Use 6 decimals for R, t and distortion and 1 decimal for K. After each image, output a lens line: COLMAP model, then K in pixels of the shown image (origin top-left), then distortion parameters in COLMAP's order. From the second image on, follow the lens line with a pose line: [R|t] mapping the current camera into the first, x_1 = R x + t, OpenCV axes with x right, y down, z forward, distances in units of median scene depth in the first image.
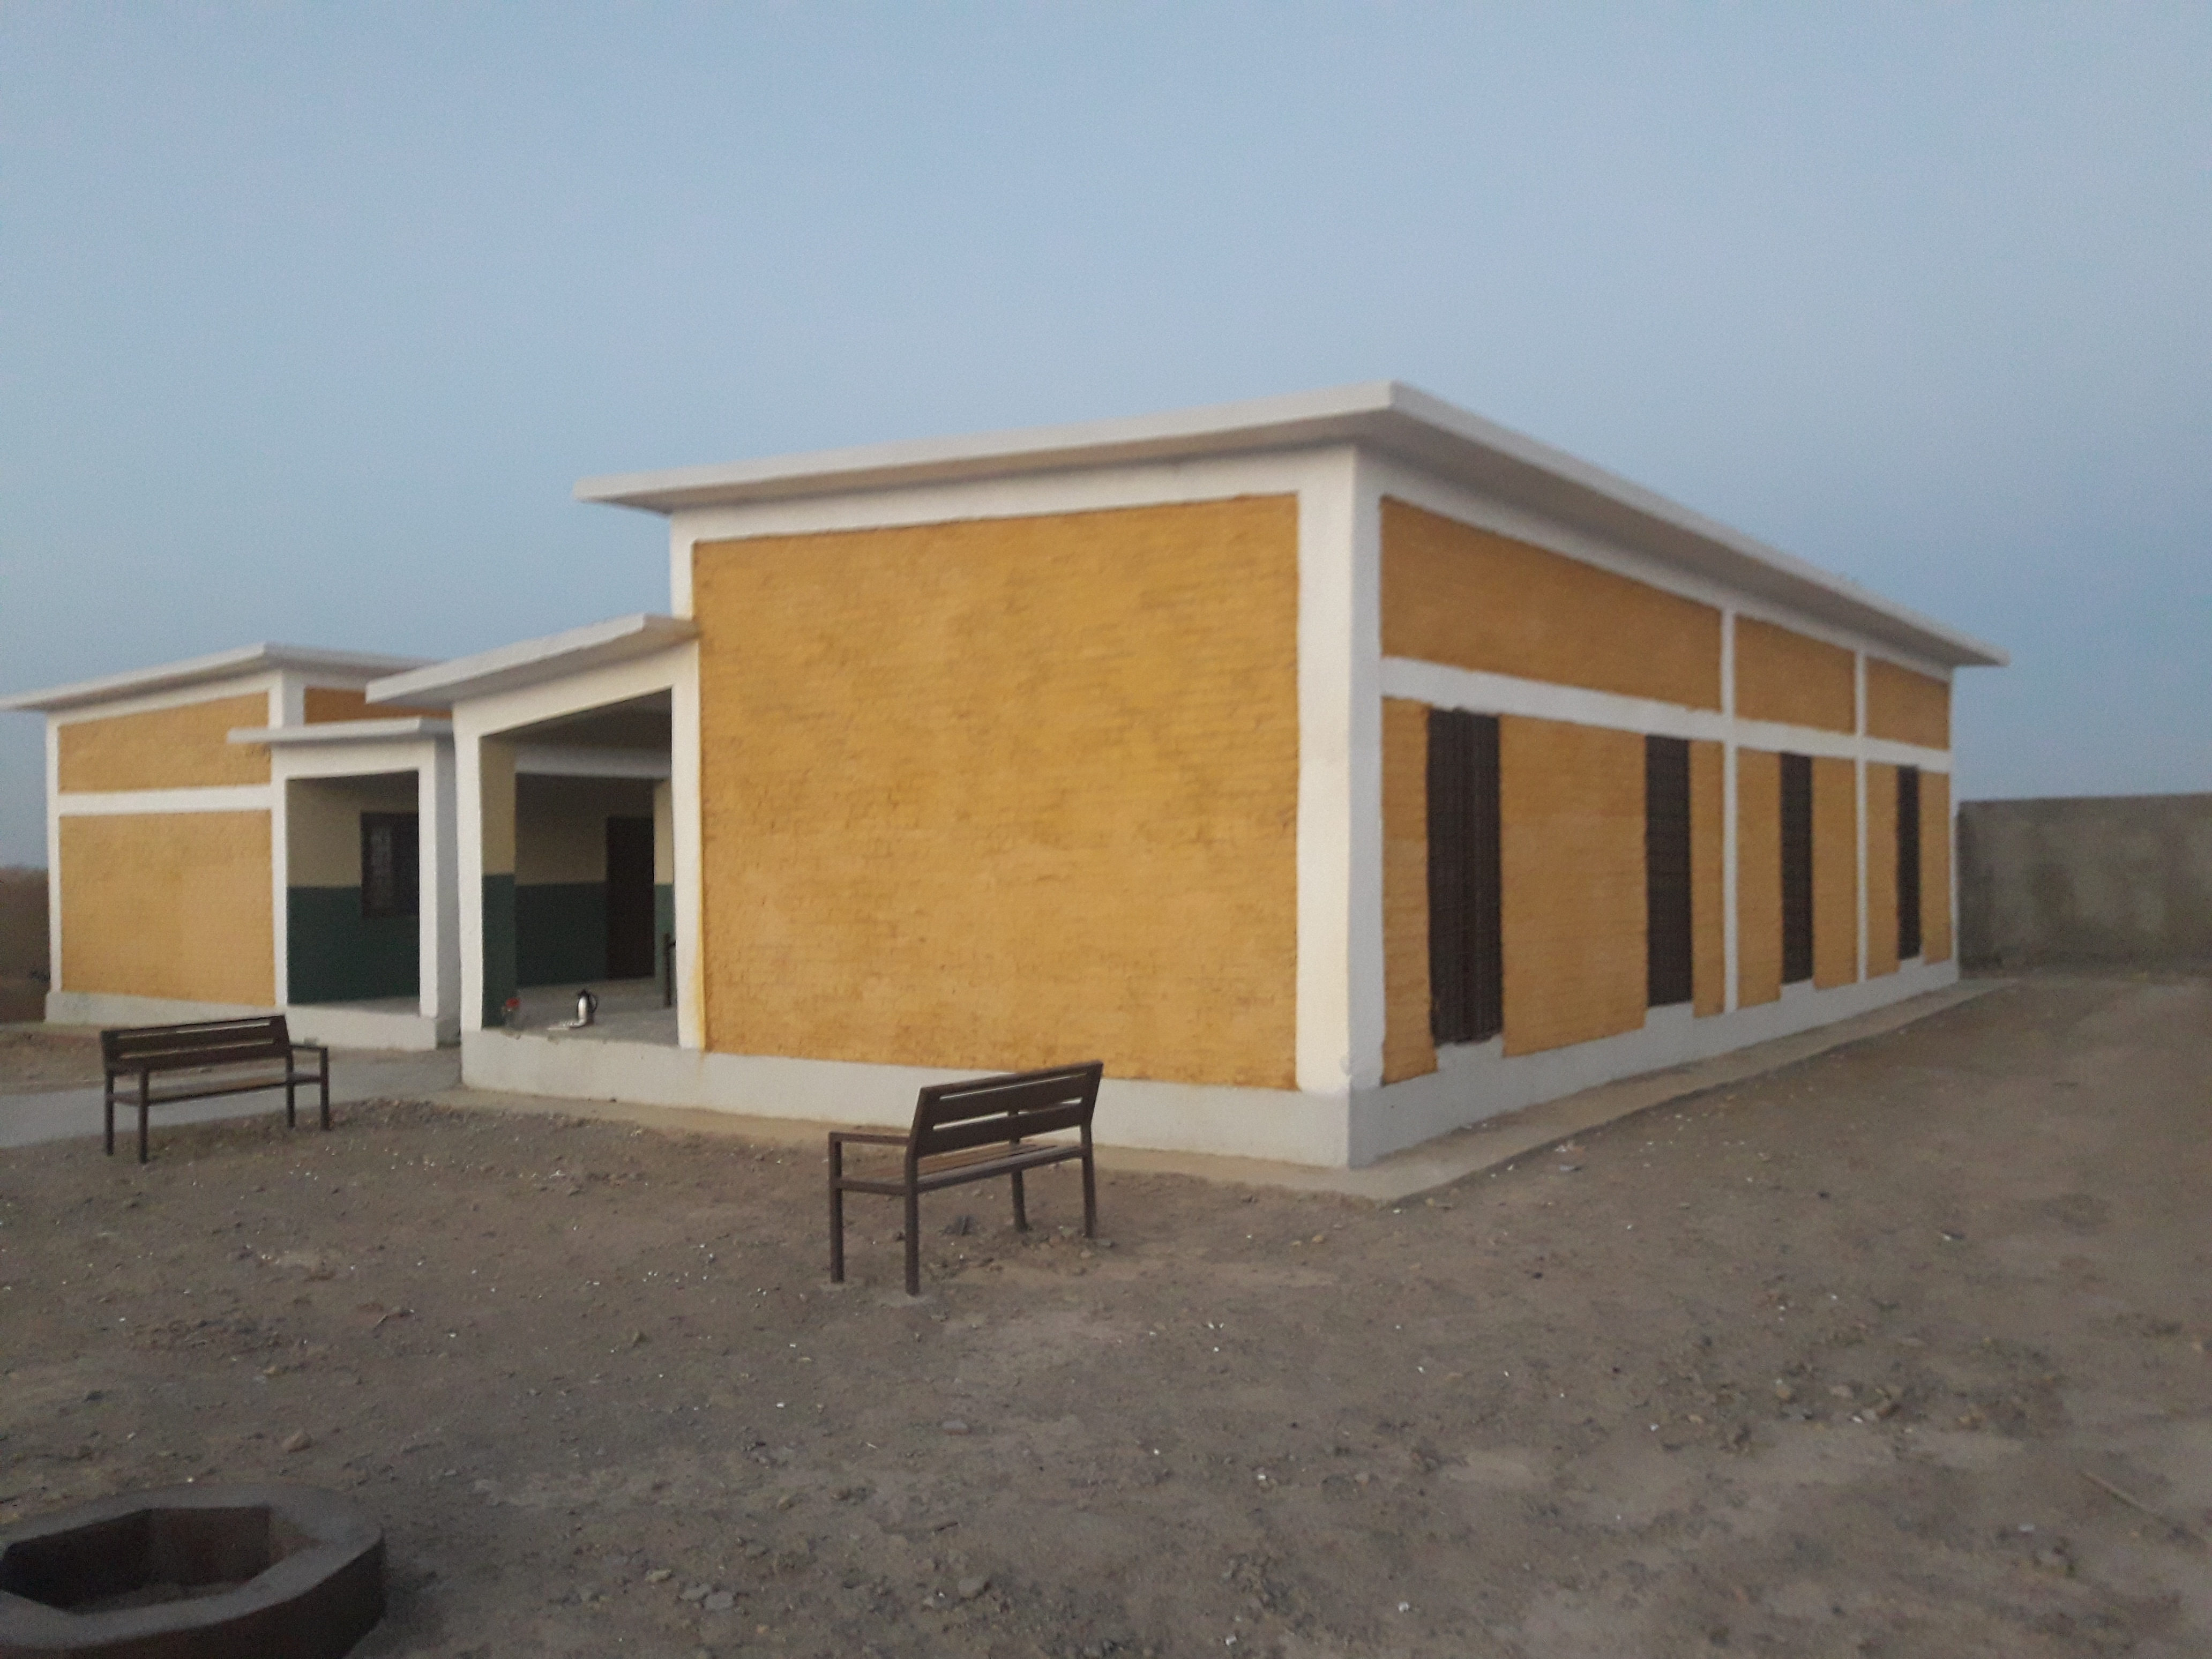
lens RADIAL K [[1788.0, 0, 1106.2], [0, 1788.0, 863.6], [0, 0, 1]] dist [0.181901, -0.394952]
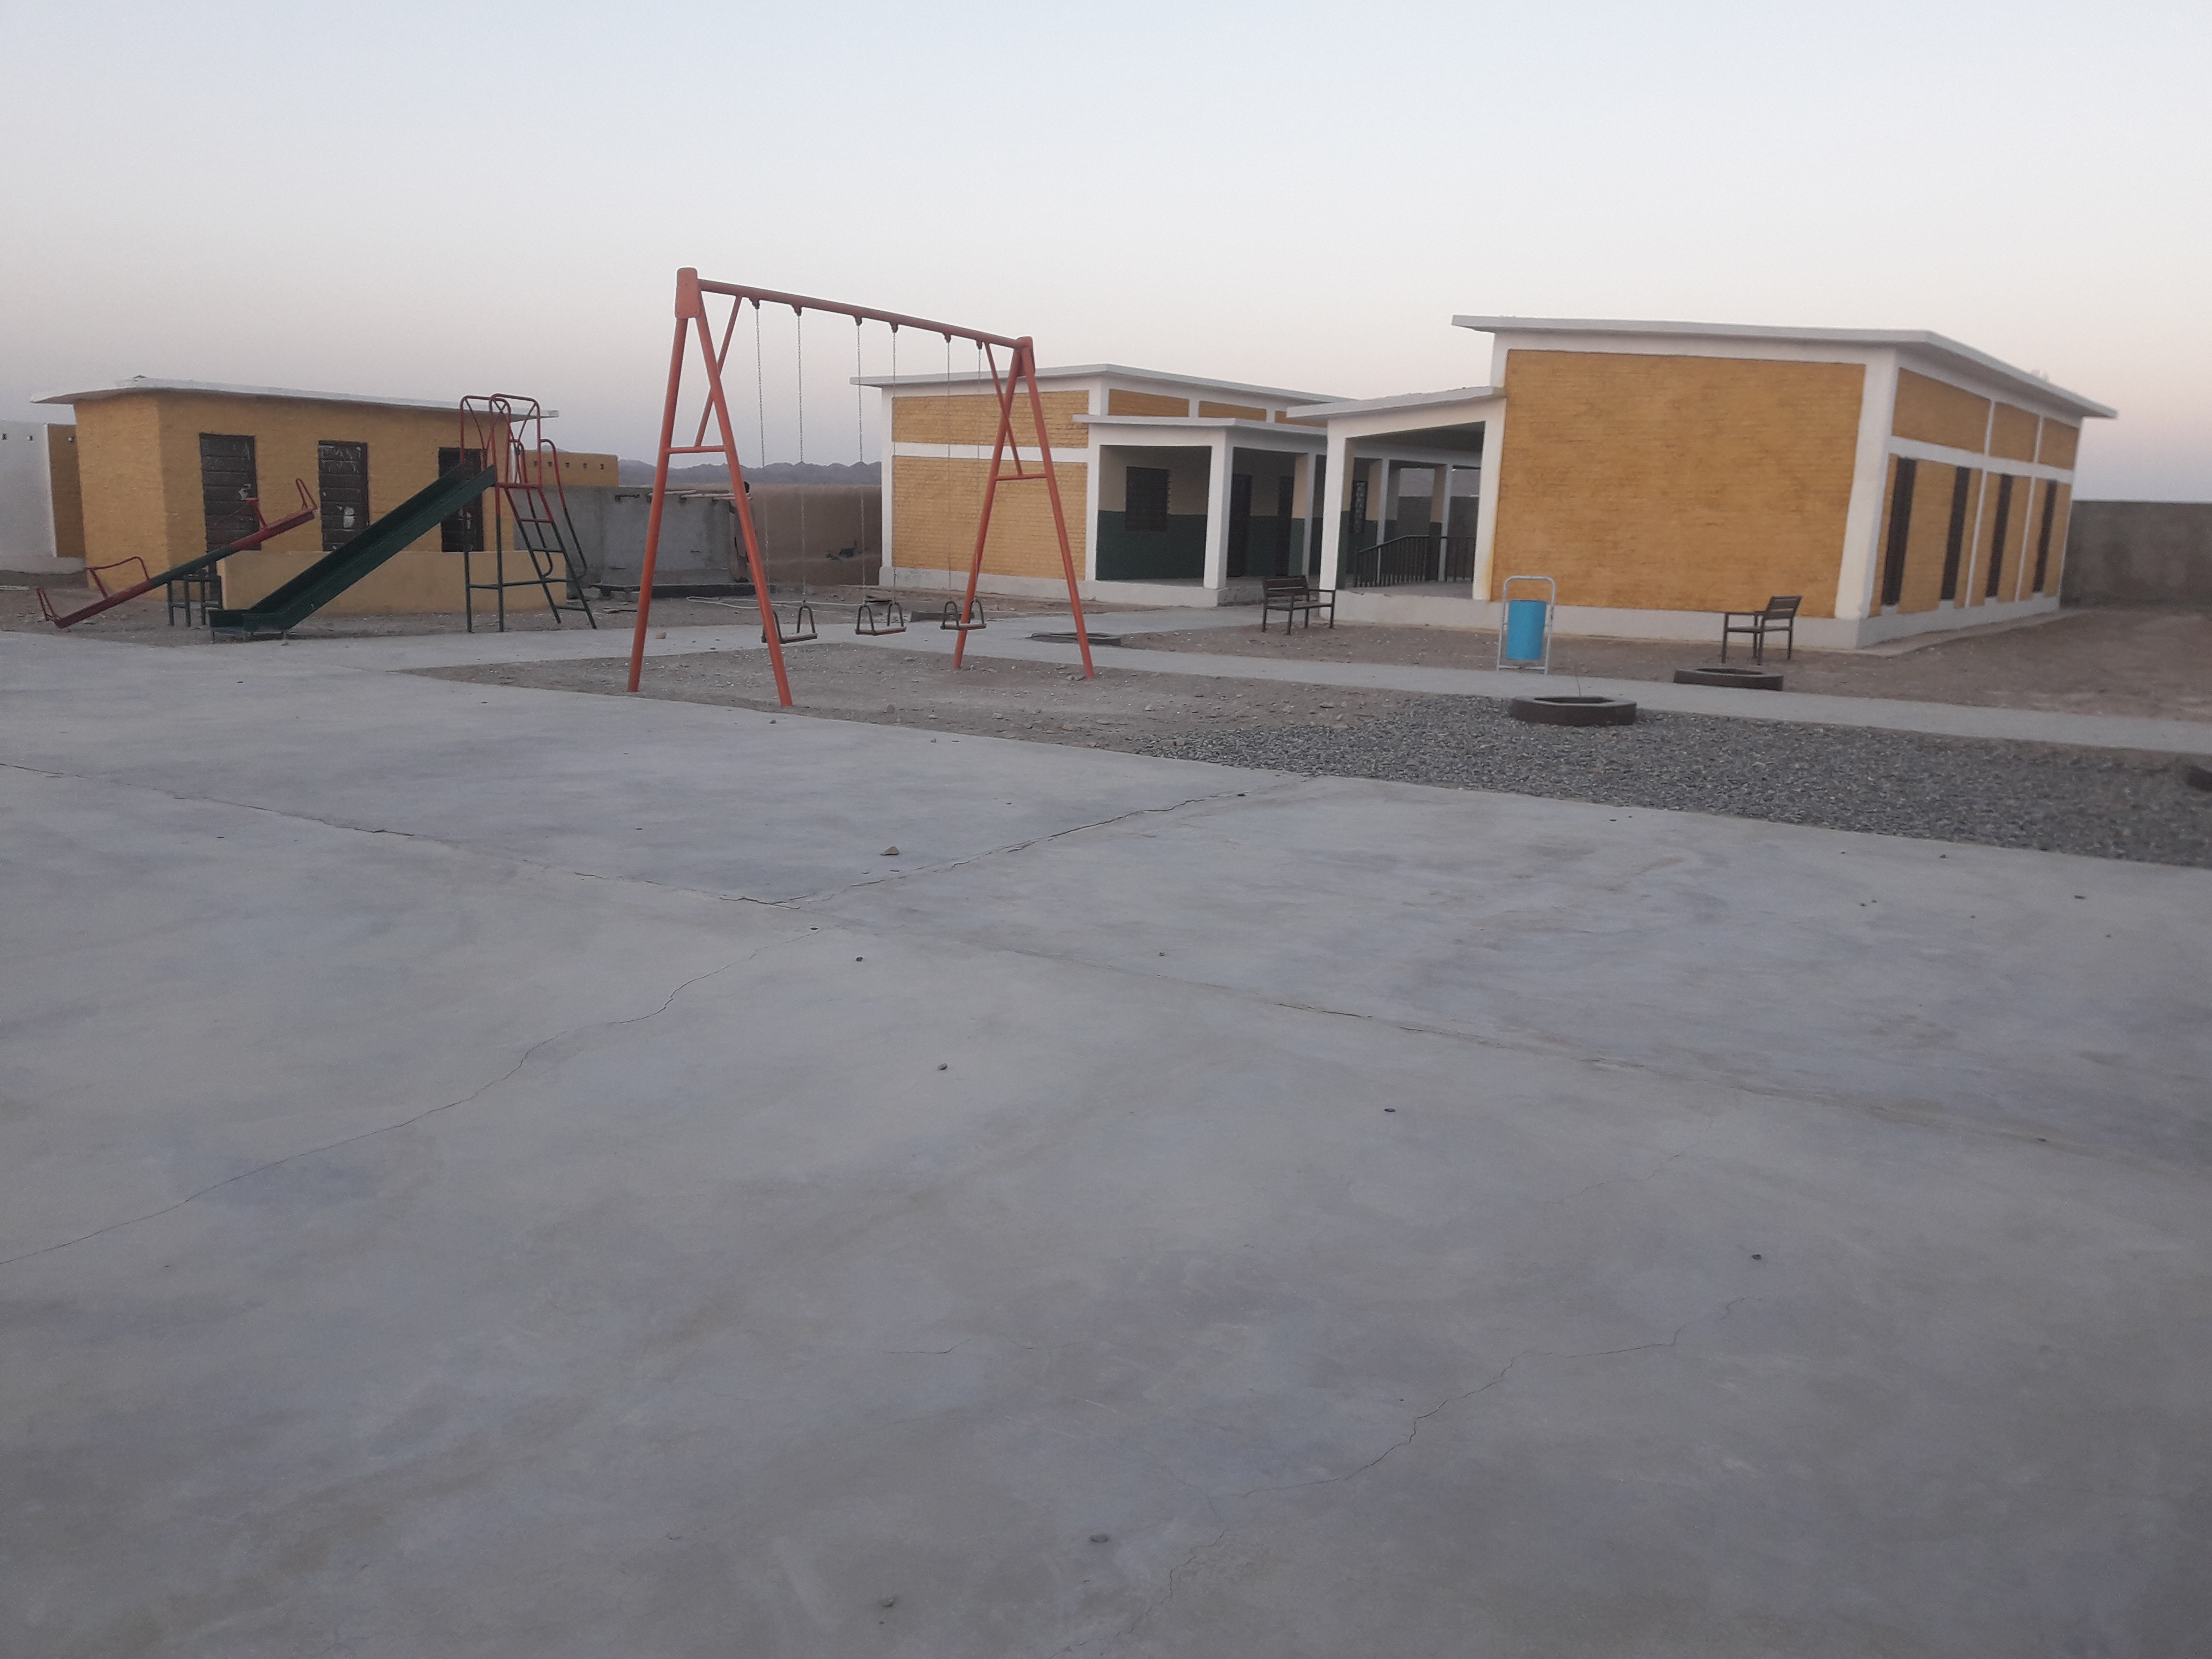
lens RADIAL K [[1788.8, 0, 1063.3], [0, 1788.8, 878.2], [0, 0, 1]] dist [0.073989, -0.202569]
pose [[0.998792, 0.046346, -0.016348, -0.661656], [-0.042047, 0.978079, 0.203946, 0.013431], [0.025441, -0.203012, 0.978846, -1.114296]]
